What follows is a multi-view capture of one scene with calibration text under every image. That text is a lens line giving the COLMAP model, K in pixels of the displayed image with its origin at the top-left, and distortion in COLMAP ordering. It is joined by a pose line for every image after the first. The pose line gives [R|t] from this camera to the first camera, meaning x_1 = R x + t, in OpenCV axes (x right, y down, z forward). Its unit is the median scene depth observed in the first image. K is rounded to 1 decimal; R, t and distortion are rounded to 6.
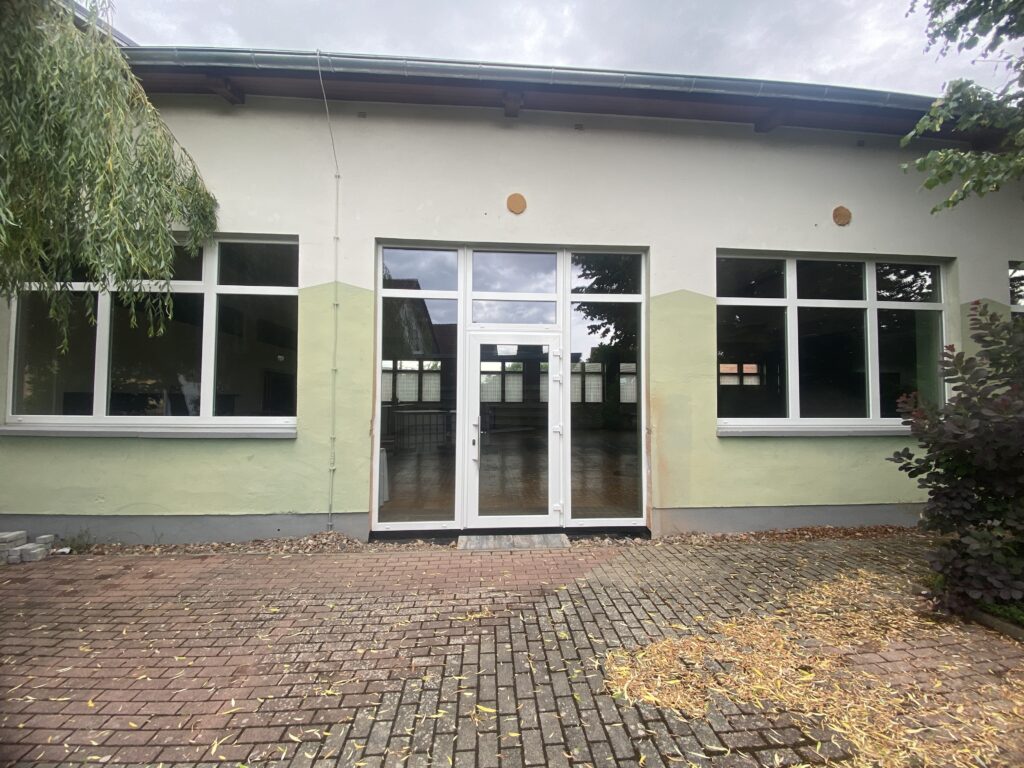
lens RADIAL K [[413.9, 0, 512.5], [0, 413.9, 383.2], [0, 0, 1]] dist [0.000552, -0.000035]
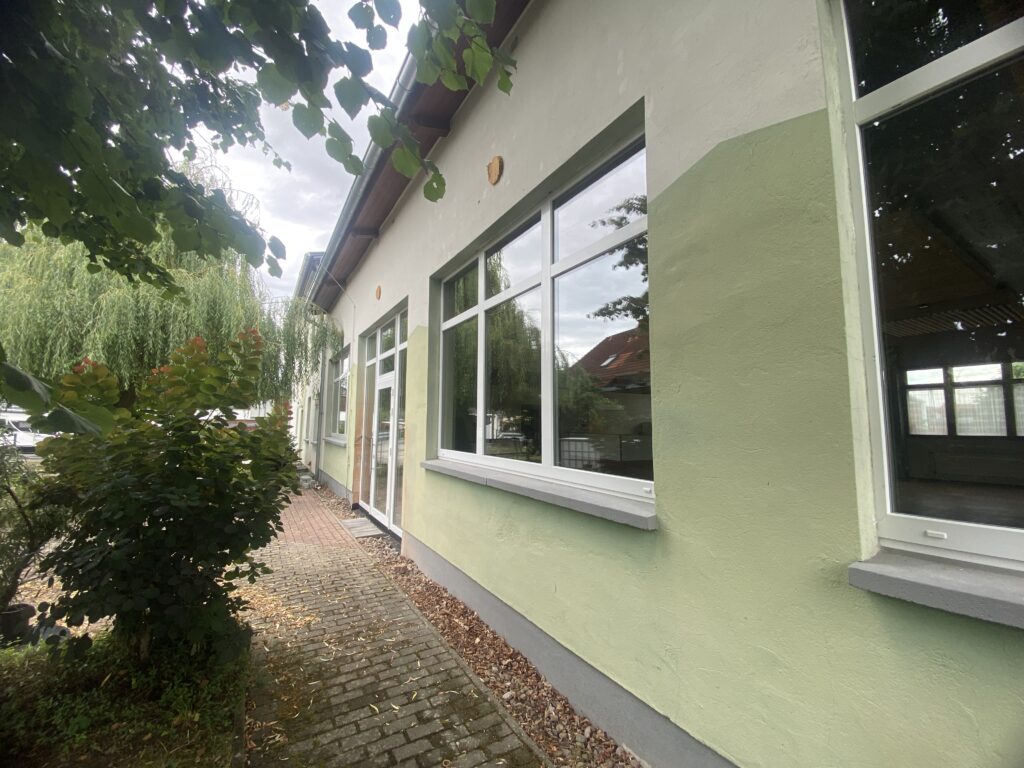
lens RADIAL K [[413.9, 0, 515.9], [0, 413.9, 388.8], [0, 0, 1]] dist [0.000552, -0.000035]
pose [[0.433312, -0.092075, -0.896528, 1.646297], [0.047047, 0.995722, -0.079524, 0.037272], [0.900015, -0.007720, 0.435790, 0.874553]]
